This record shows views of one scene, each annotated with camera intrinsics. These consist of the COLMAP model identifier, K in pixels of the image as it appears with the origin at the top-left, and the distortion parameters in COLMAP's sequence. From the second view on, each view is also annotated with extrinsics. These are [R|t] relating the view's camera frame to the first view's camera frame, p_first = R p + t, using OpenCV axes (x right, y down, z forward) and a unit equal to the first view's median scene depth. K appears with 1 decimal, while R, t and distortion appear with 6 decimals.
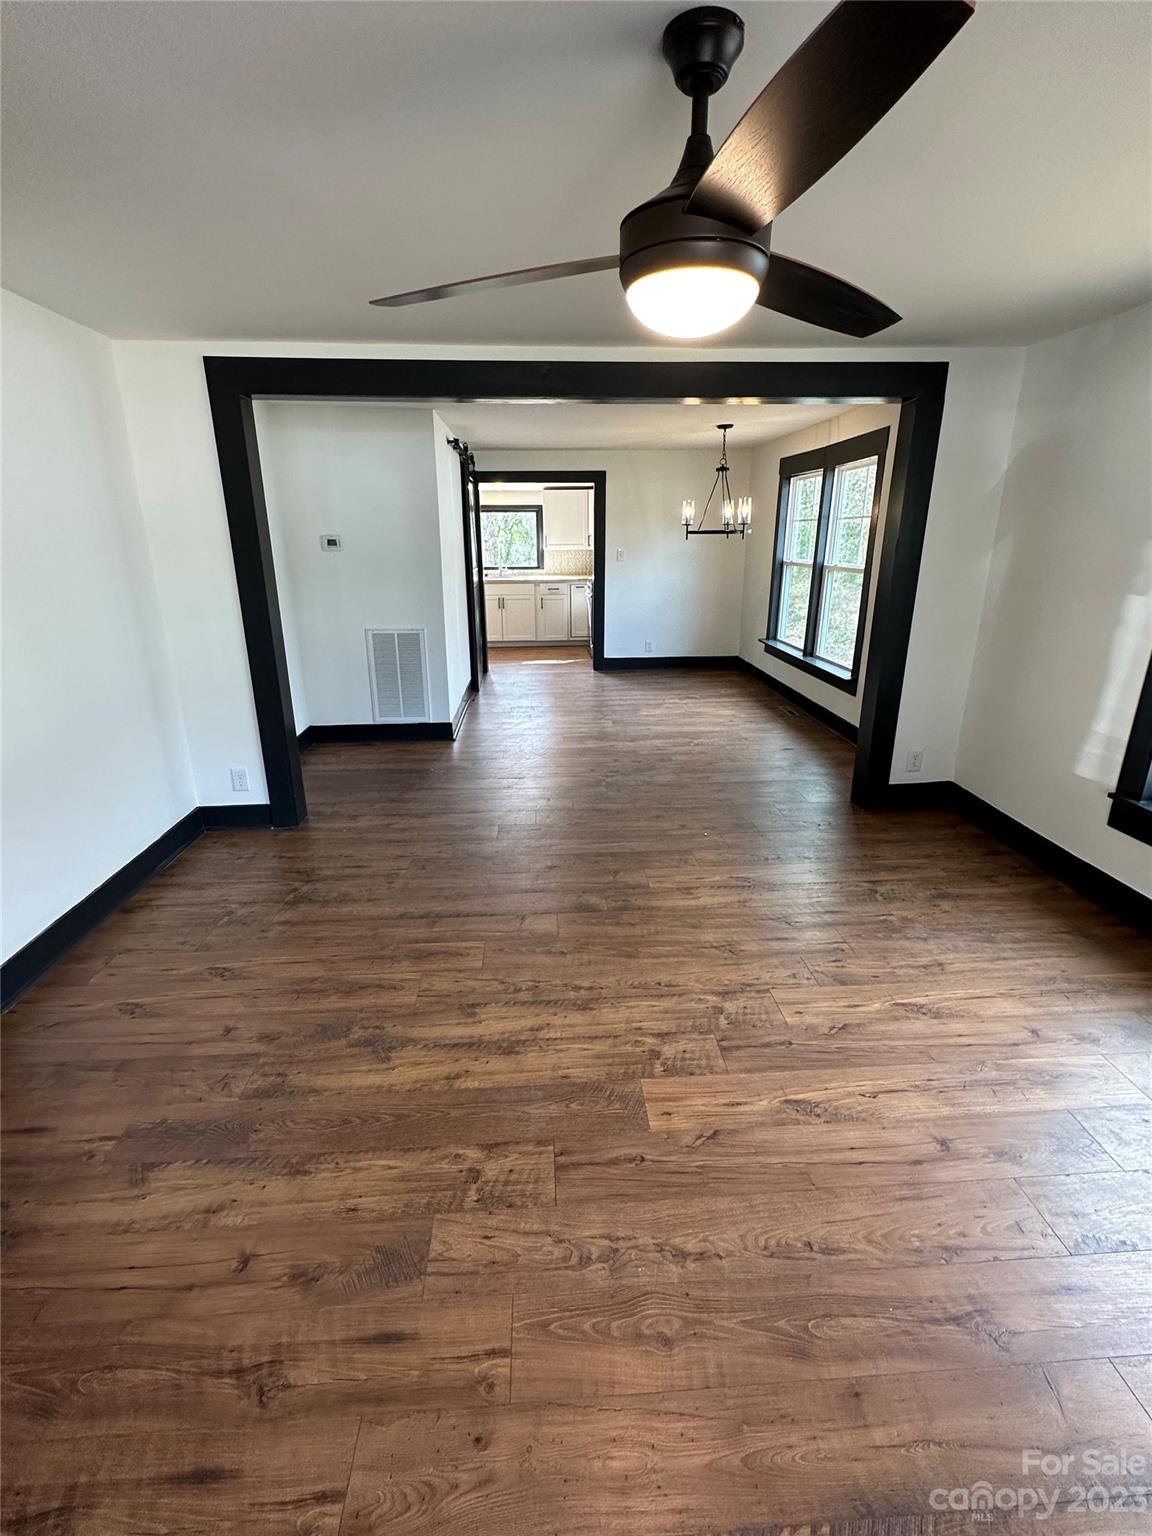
lens RADIAL K [[684.5, 0, 579.0], [0, 684.5, 765.0], [0, 0, 1]] dist [-0.001163, 0.000464]
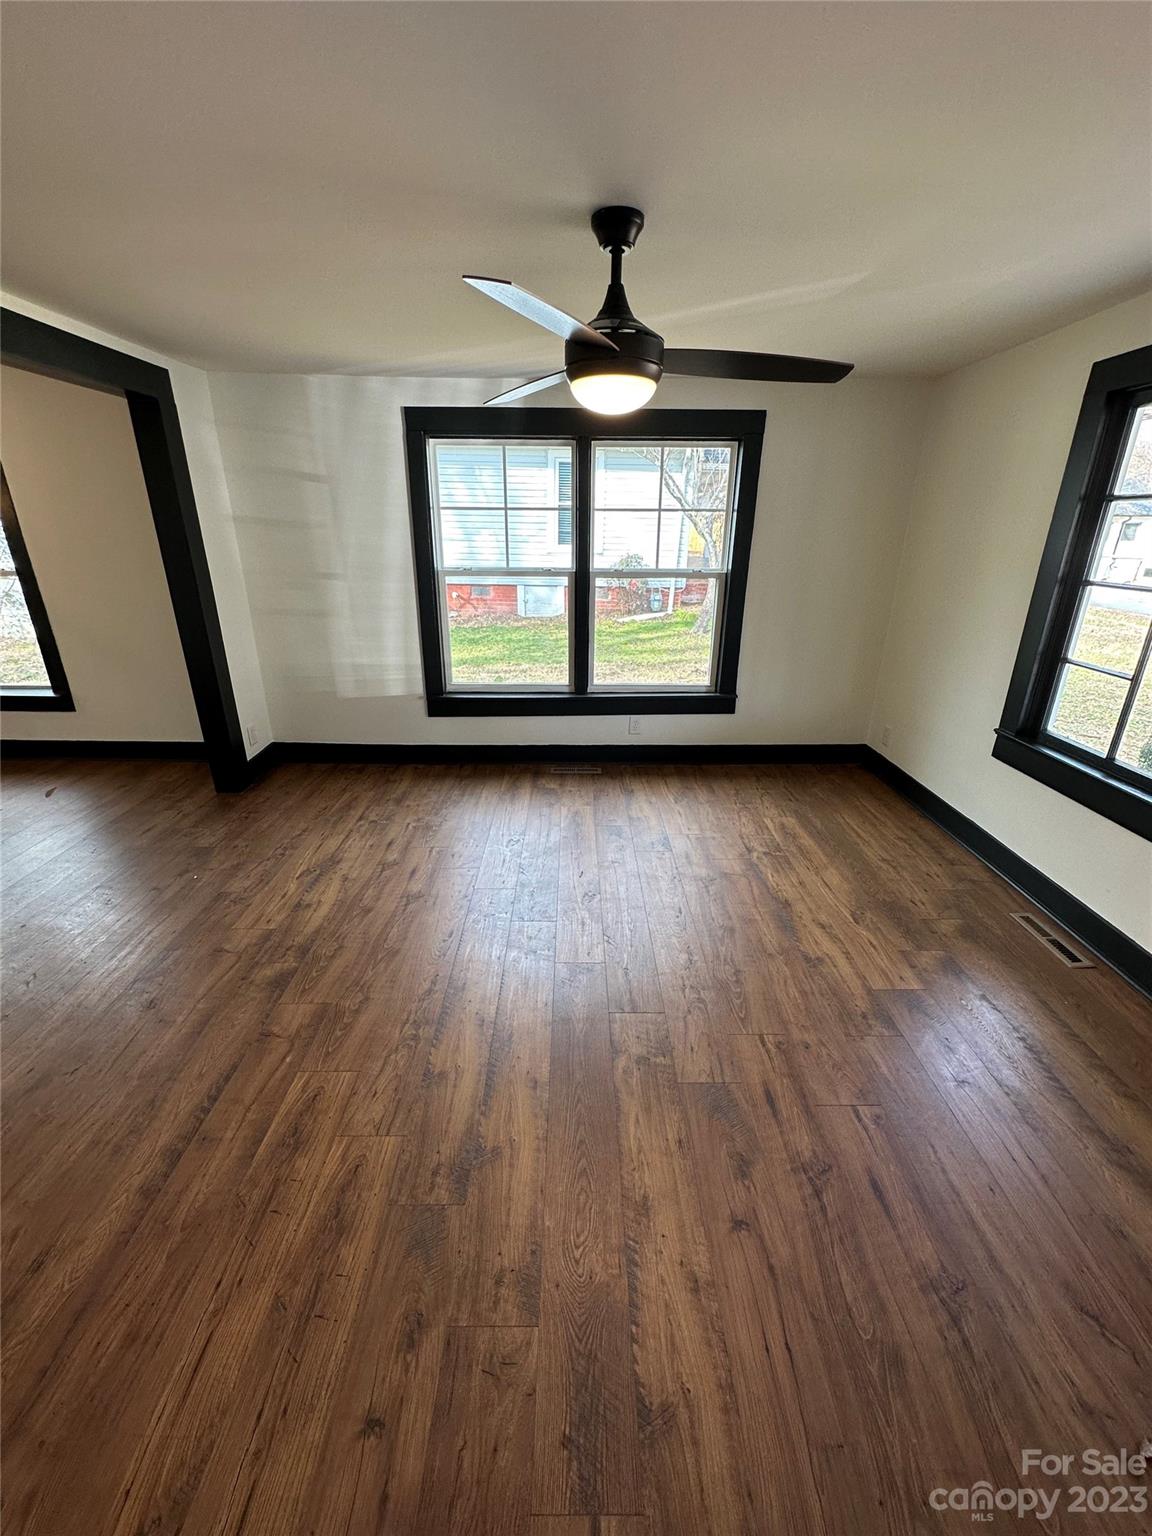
lens RADIAL K [[612.5, 0, 574.5], [0, 612.5, 760.1], [0, 0, 1]] dist [-0.000070, 0.000762]
pose [[0.063584, -0.349921, 0.934619, -0.752117], [0.303788, 0.898856, 0.315865, -0.217011], [-0.950615, 0.263842, 0.163455, 0.576882]]
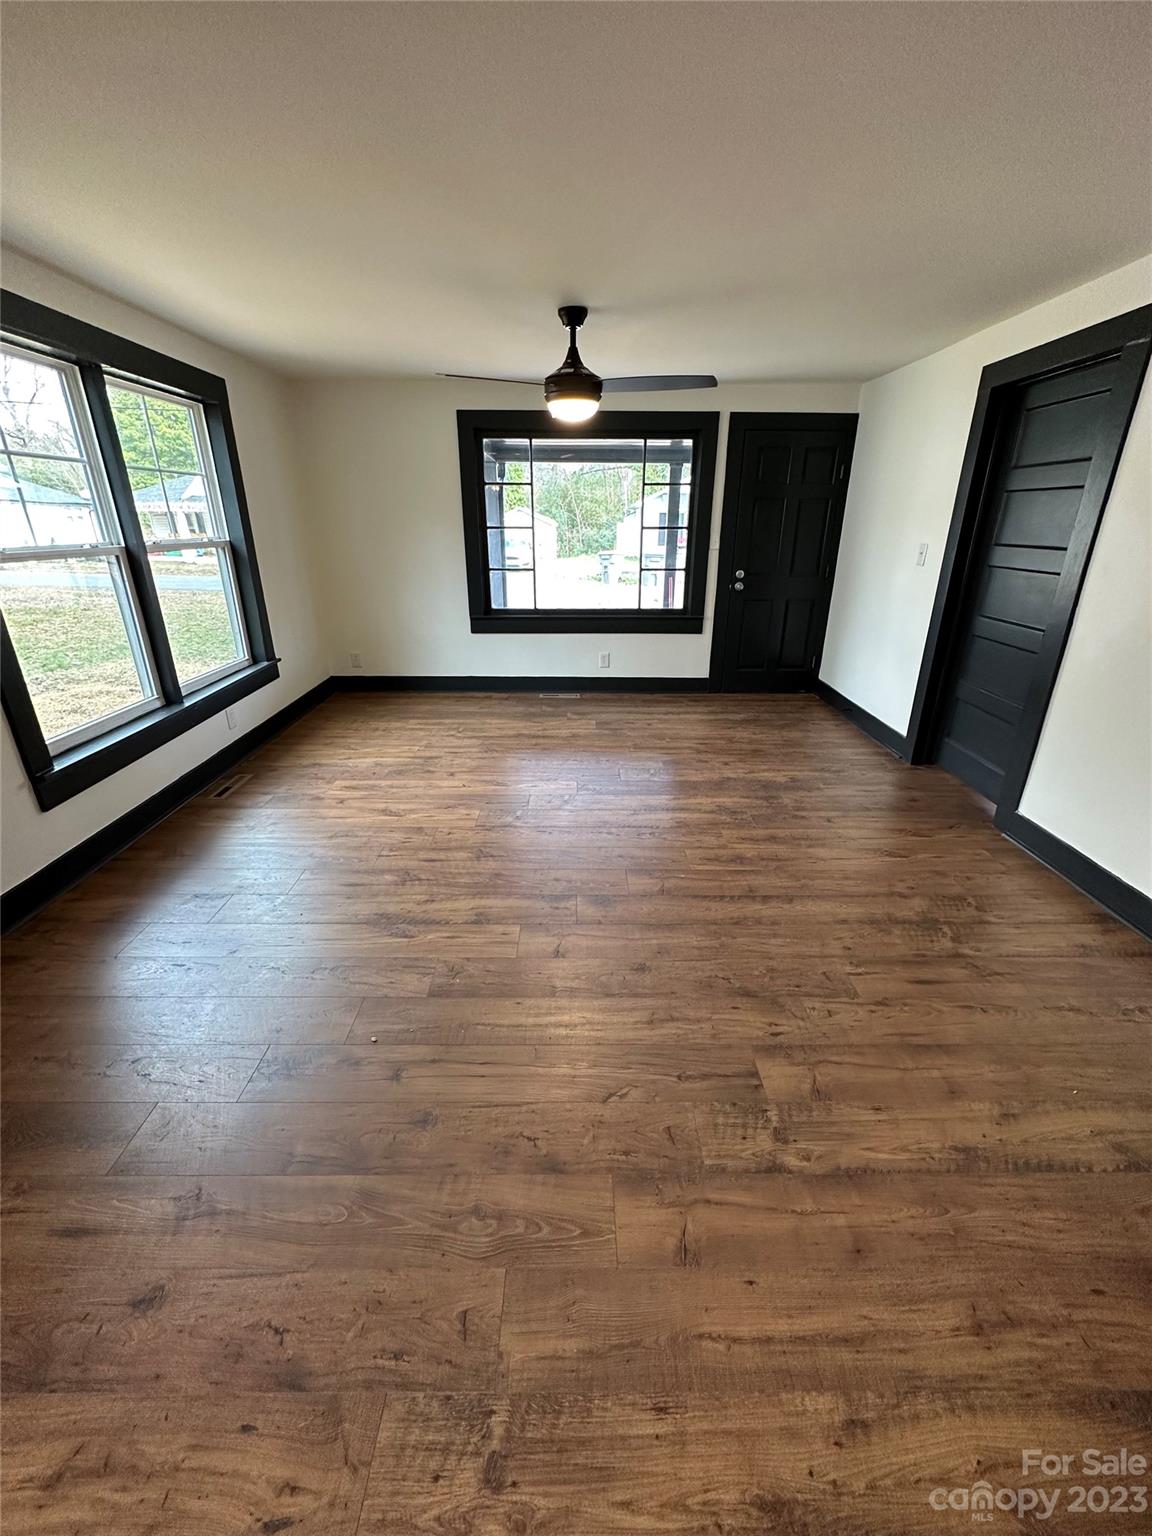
lens RADIAL K [[612.5, 0, 572.6], [0, 612.5, 767.3], [0, 0, 1]] dist [-0.000070, 0.000762]
pose [[-0.997743, -0.023964, 0.062728, -0.002718], [0.022149, 0.764418, 0.644341, -0.608729], [-0.063392, 0.644276, -0.762162, 1.949266]]
